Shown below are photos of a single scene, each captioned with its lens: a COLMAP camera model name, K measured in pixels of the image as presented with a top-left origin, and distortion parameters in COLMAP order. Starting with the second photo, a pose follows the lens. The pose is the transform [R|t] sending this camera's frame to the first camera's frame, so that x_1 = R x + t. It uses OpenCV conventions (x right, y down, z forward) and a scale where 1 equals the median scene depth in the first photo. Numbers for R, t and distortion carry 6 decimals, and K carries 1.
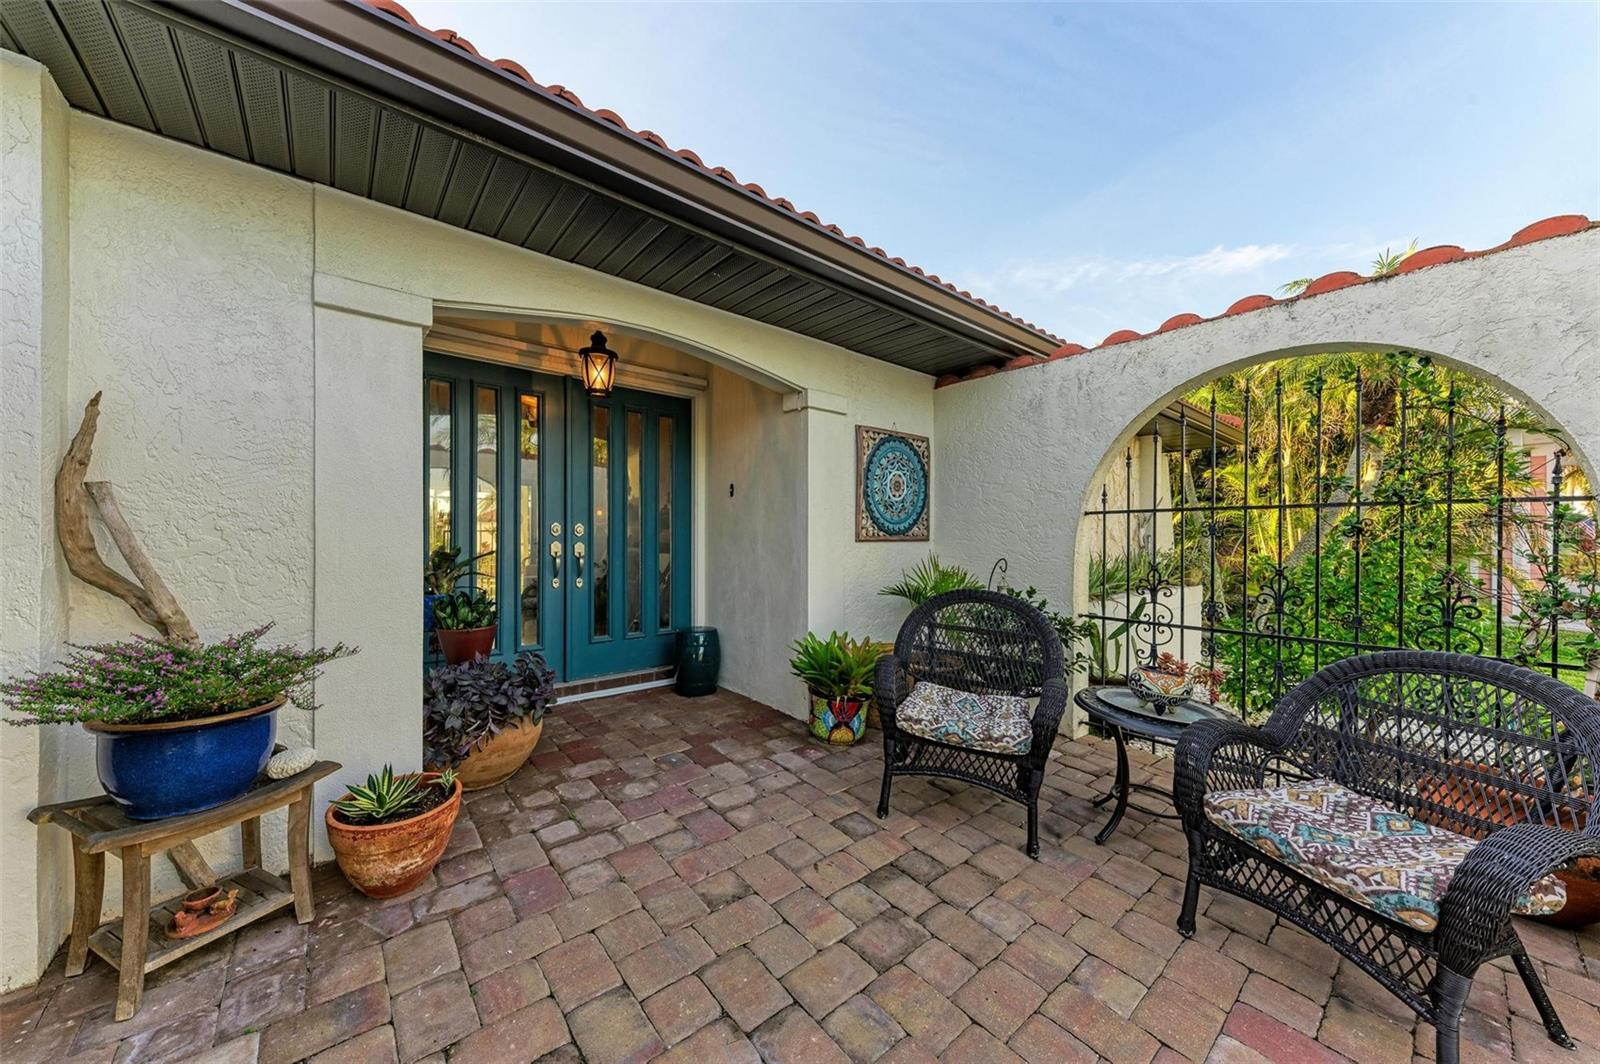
lens RADIAL K [[562.9, 0, 799.5], [0, 562.9, 539.7], [0, 0, 1]] dist [0.025914, -0.008579]
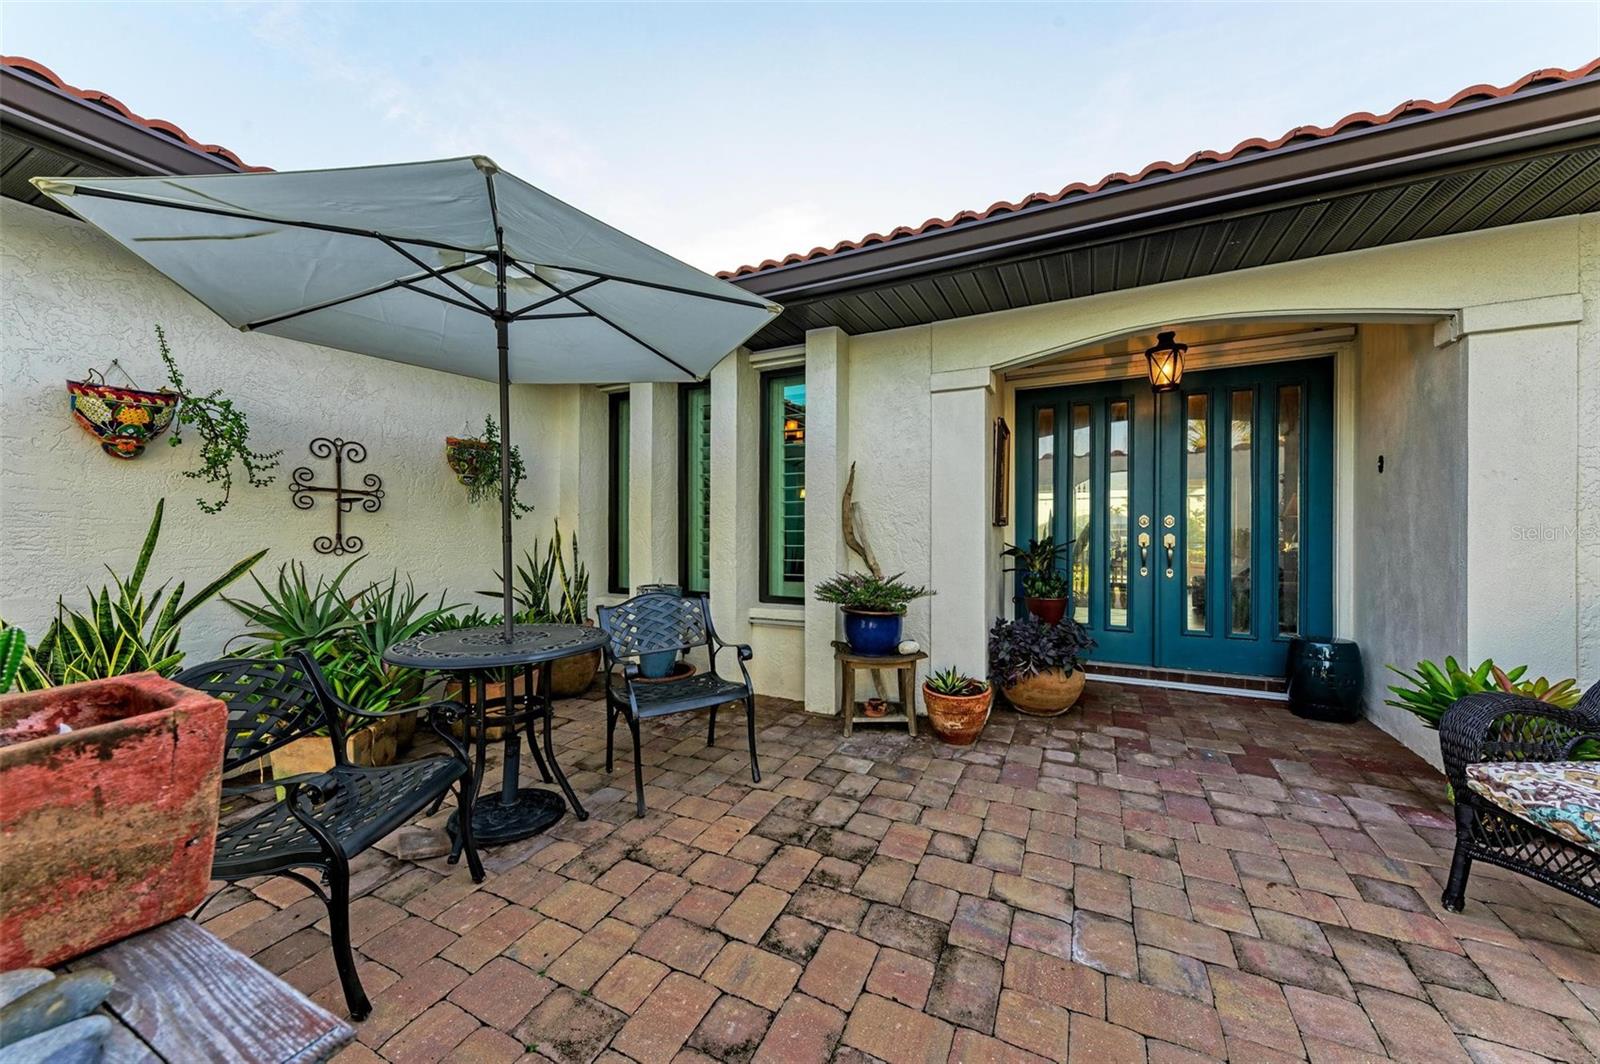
lens RADIAL K [[562.9, 0, 799.5], [0, 562.9, 539.7], [0, 0, 1]] dist [0.025914, -0.008579]
pose [[0.401224, 0.004980, -0.915966, 0.472197], [-0.005210, 0.999981, 0.003155, 0.026381], [0.915965, 0.003506, 0.401242, -0.043824]]
